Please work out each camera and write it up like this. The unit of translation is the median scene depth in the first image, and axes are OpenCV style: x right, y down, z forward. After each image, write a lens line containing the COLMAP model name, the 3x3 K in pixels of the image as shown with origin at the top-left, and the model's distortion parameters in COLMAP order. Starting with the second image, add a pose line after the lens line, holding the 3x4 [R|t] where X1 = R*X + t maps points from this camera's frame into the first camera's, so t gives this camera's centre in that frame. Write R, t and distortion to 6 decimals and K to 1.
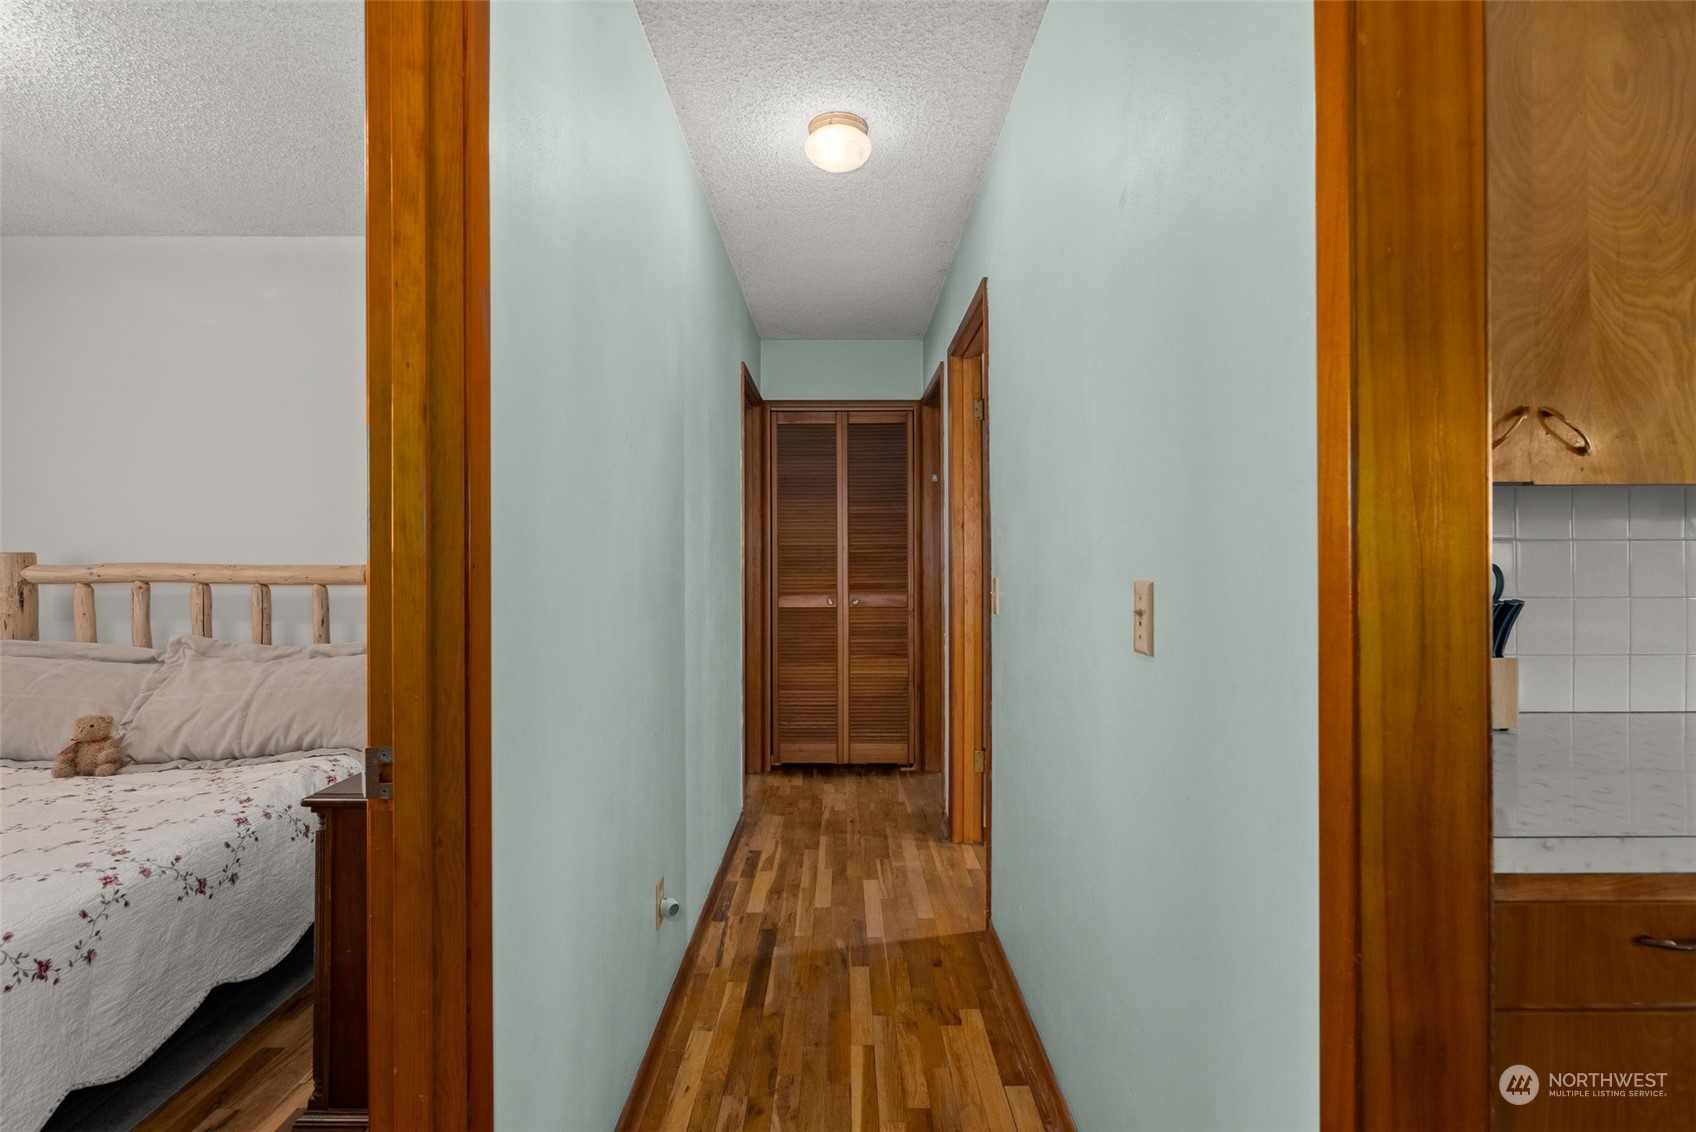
lens RADIAL K [[747.7, 0, 833.1], [0, 747.7, 559.7], [0, 0, 1]] dist [-0.003015, 0.000491]
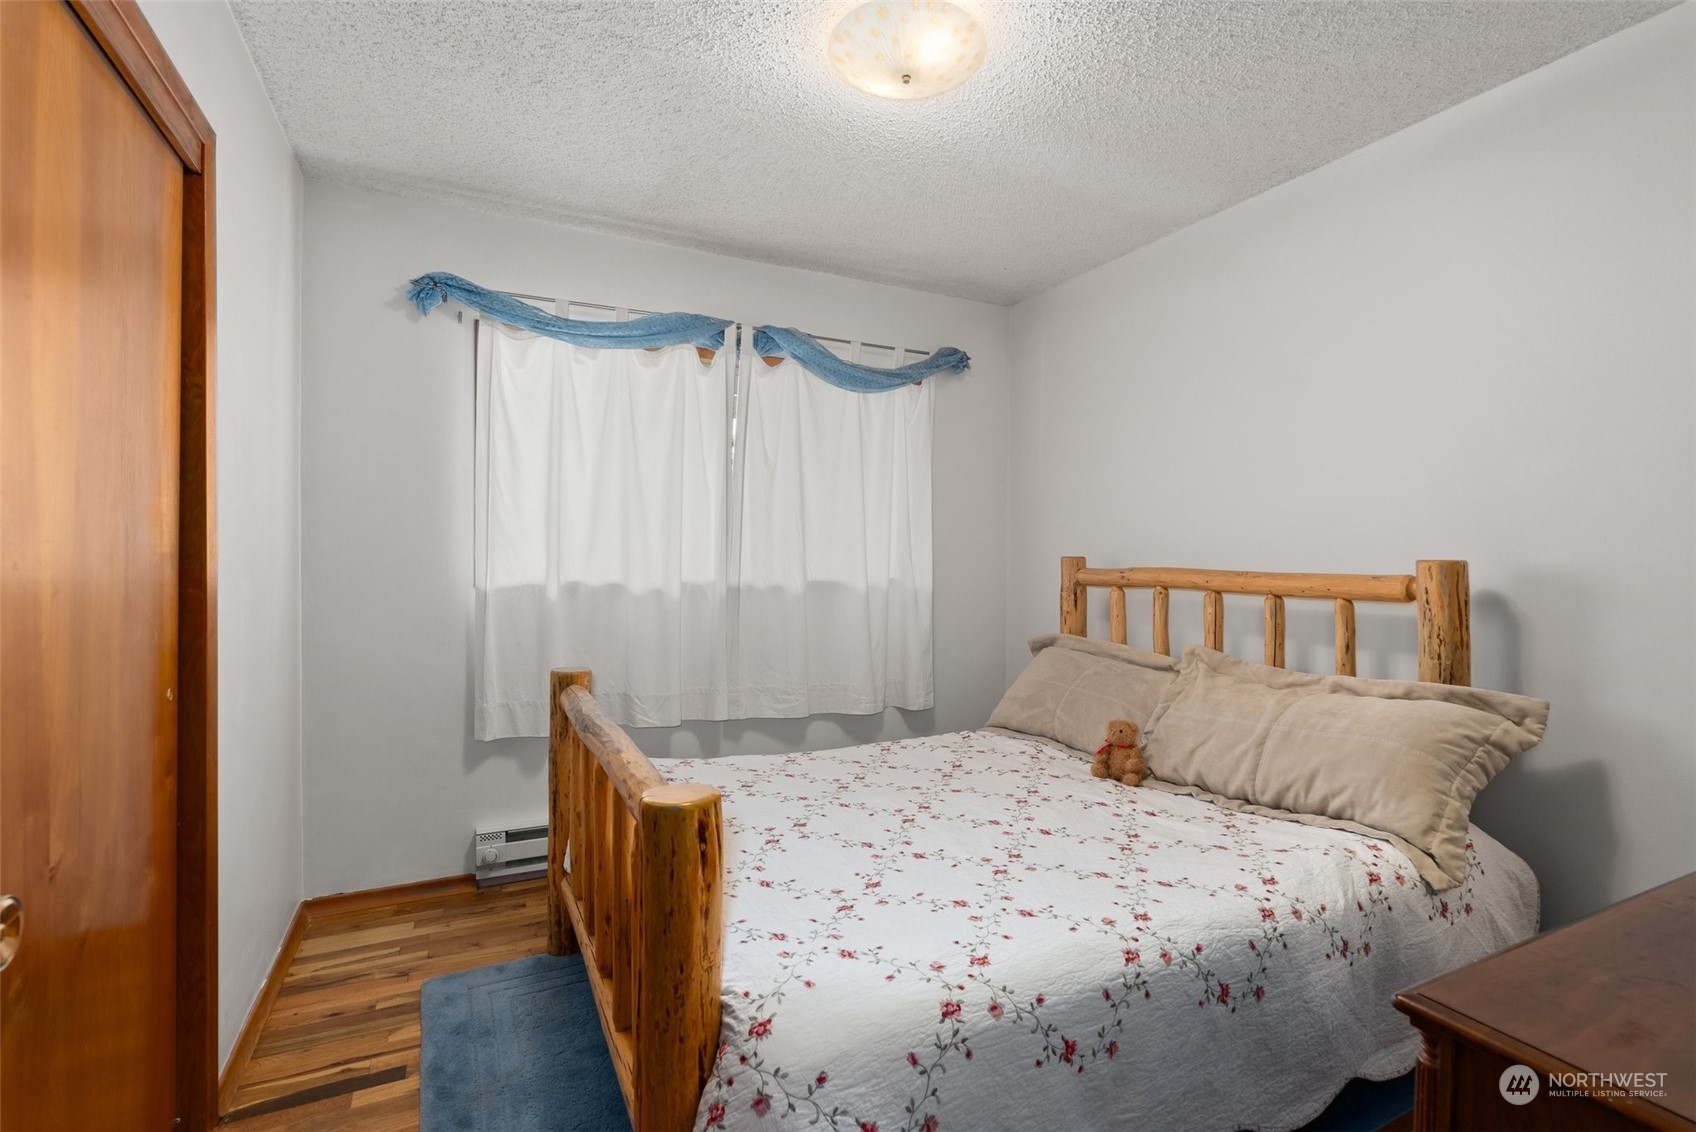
lens RADIAL K [[769.1, 0, 844.8], [0, 769.1, 553.7], [0, 0, 1]] dist [-0.007788, 0.000475]
pose [[0.423564, -0.001703, -0.905865, -0.212810], [-0.013986, 0.999867, -0.008419, -0.000088], [0.905758, 0.016235, 0.423483, 0.219323]]
